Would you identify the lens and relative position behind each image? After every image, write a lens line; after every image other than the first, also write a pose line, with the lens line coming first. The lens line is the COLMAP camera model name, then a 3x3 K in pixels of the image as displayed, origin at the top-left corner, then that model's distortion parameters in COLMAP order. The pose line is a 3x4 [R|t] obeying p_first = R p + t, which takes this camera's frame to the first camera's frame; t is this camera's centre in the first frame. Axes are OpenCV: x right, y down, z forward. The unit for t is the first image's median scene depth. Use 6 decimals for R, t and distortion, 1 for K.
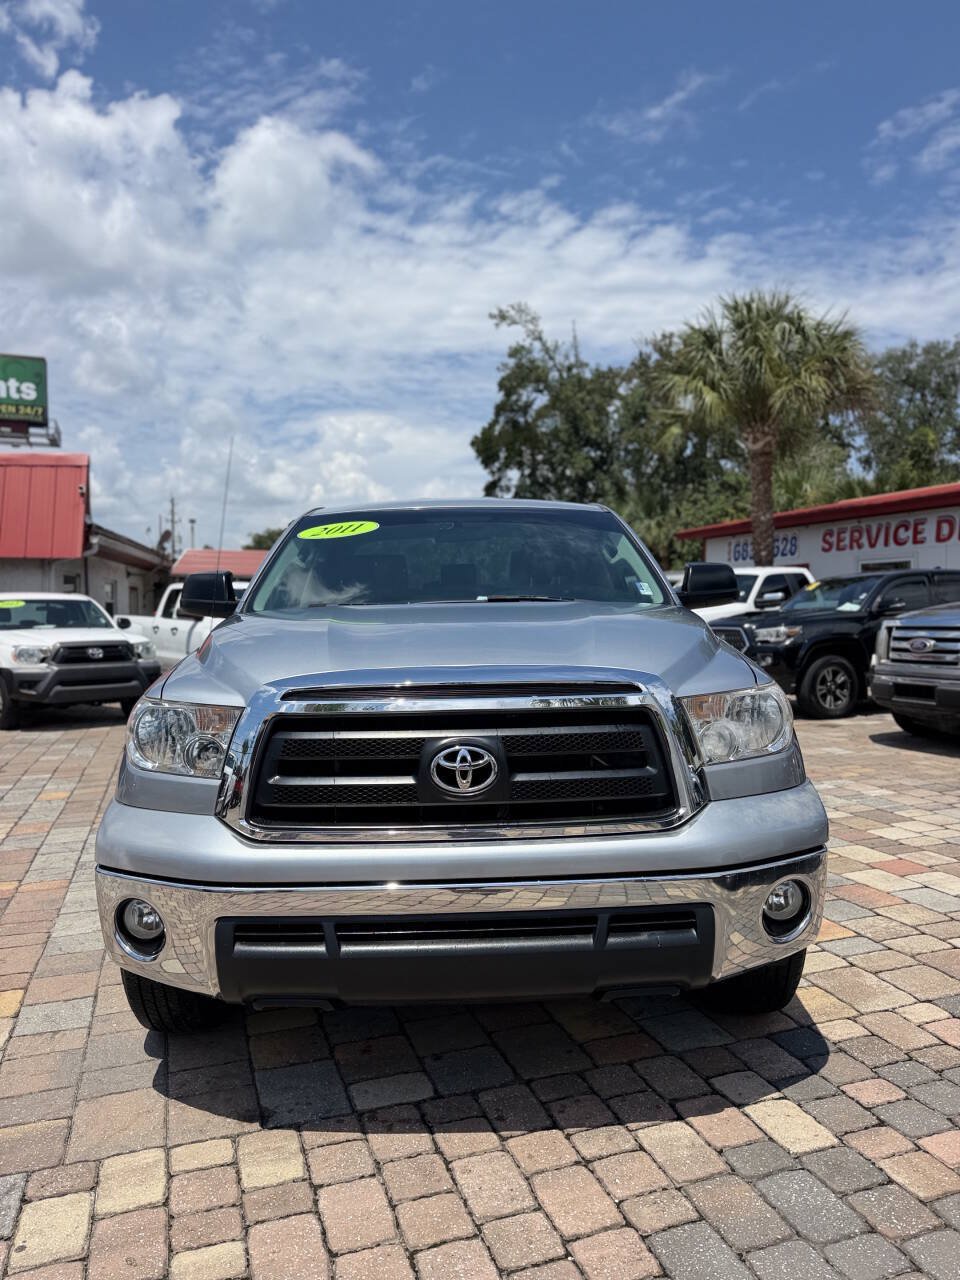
lens RADIAL K [[893.2, 0, 479.3], [0, 893.2, 675.3], [0, 0, 1]] dist [0.029971, -0.040050]
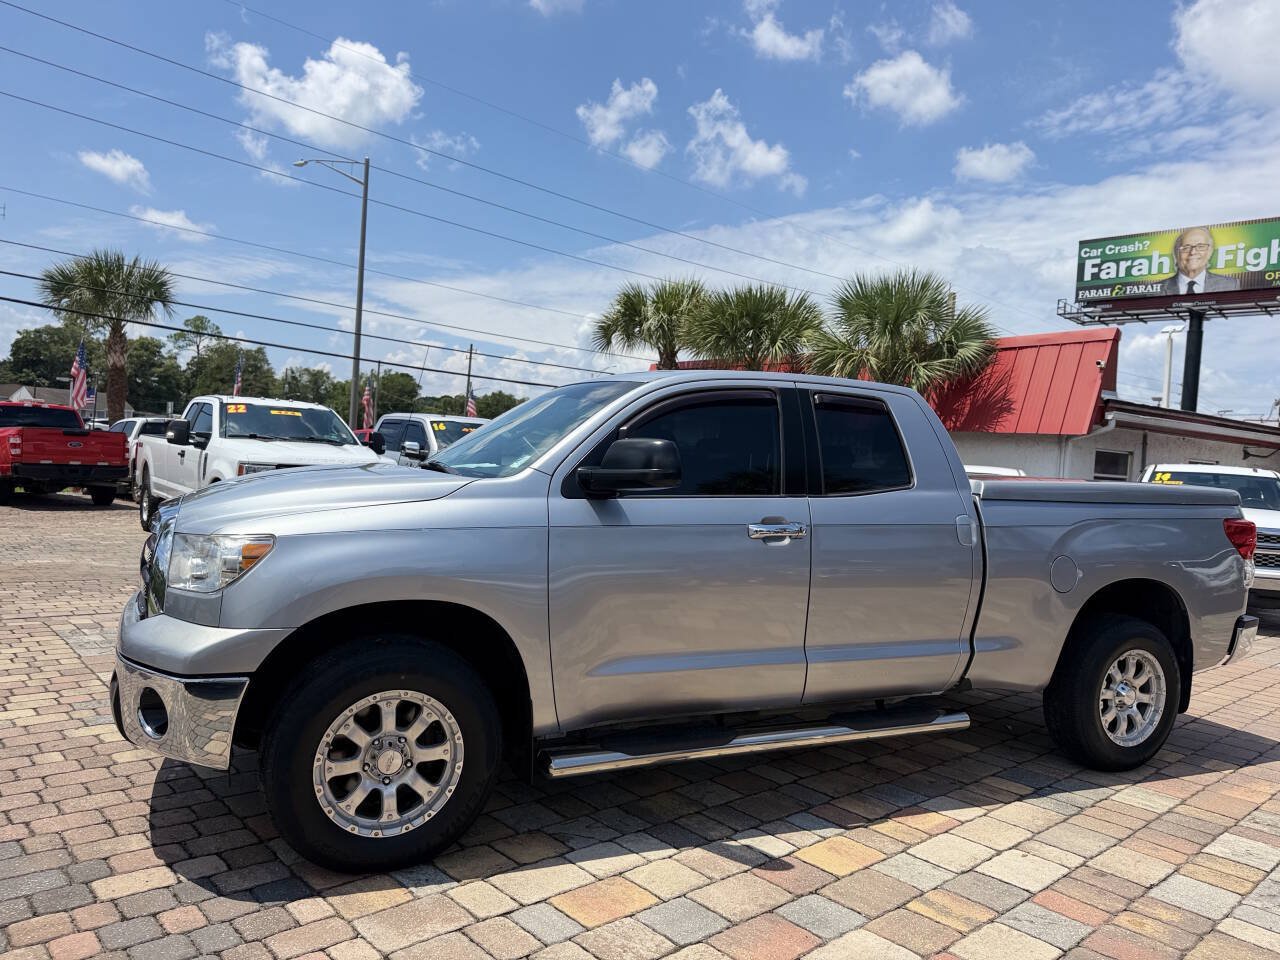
lens RADIAL K [[893.2, 0, 624.2], [0, 893.2, 500.1], [0, 0, 1]] dist [0.029971, -0.040050]
pose [[0.386239, 0.072022, -0.919583, 0.257295], [-0.125870, 0.991737, 0.024805, -0.020619], [0.913770, 0.106167, 0.392113, 0.162712]]
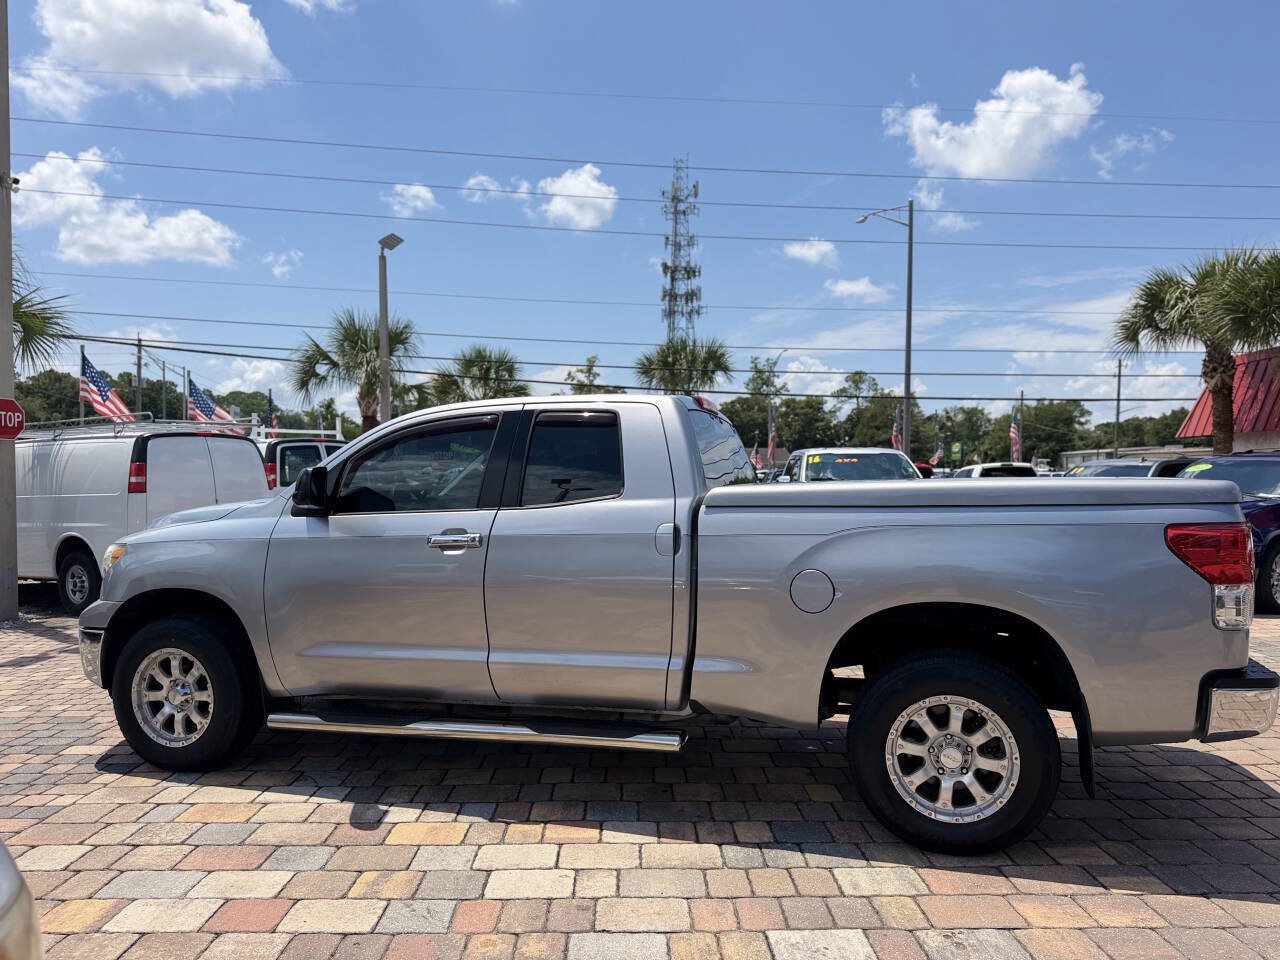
lens RADIAL K [[893.2, 0, 643.7], [0, 893.2, 507.0], [0, 0, 1]] dist [0.029971, -0.040050]
pose [[-0.303450, 0.037391, -0.952113, 0.291184], [-0.064609, 0.996123, 0.059711, -0.041400], [0.950654, 0.079635, -0.299858, 0.426324]]
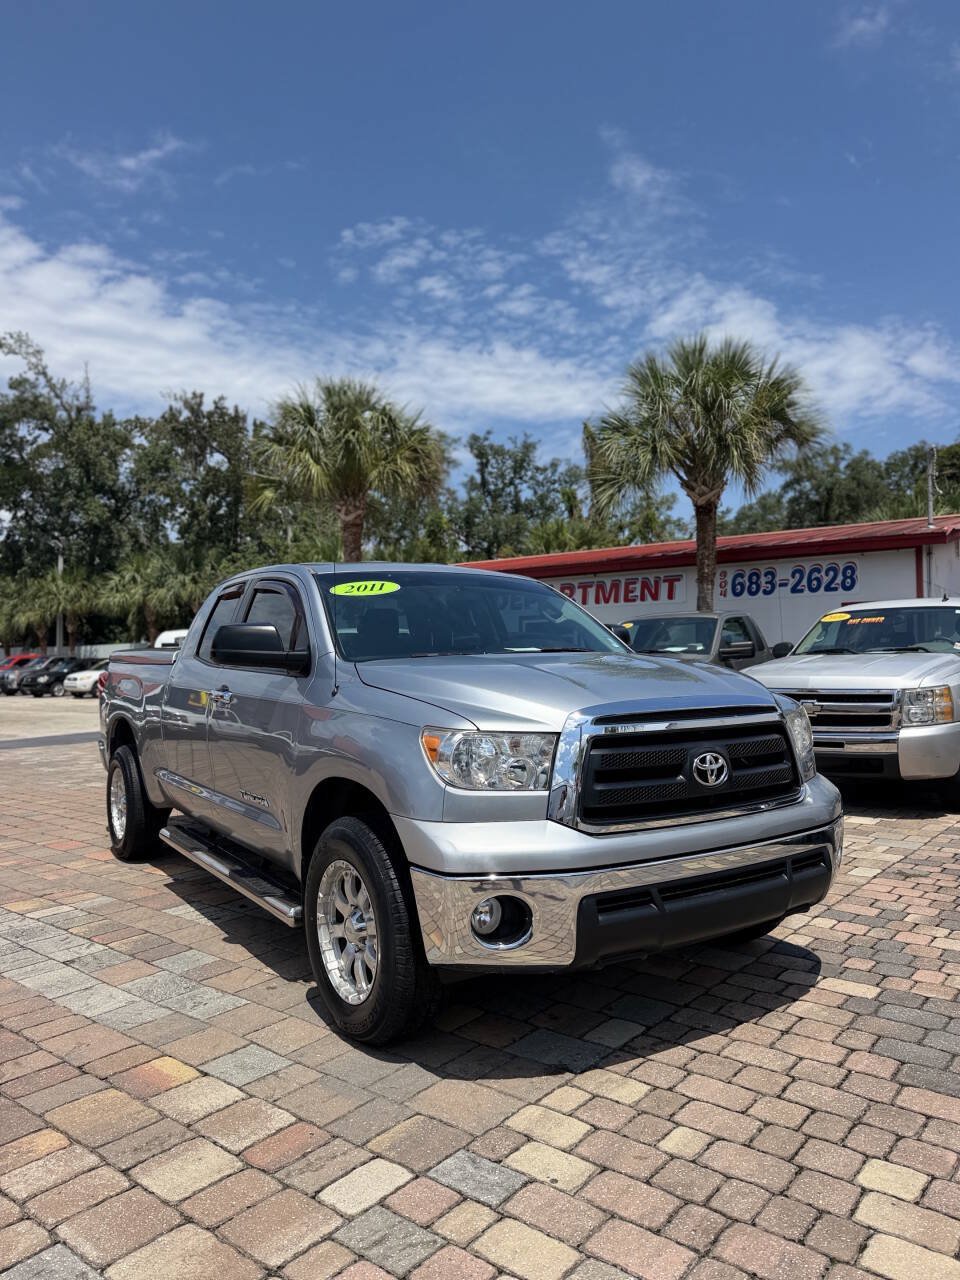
lens RADIAL K [[893.2, 0, 486.5], [0, 893.2, 665.8], [0, 0, 1]] dist [0.029971, -0.040050]
pose [[0.847411, -0.002219, 0.530932, -0.152725], [0.041476, 0.997212, -0.062032, 0.002148], [-0.529314, 0.074588, 0.845141, -0.003615]]
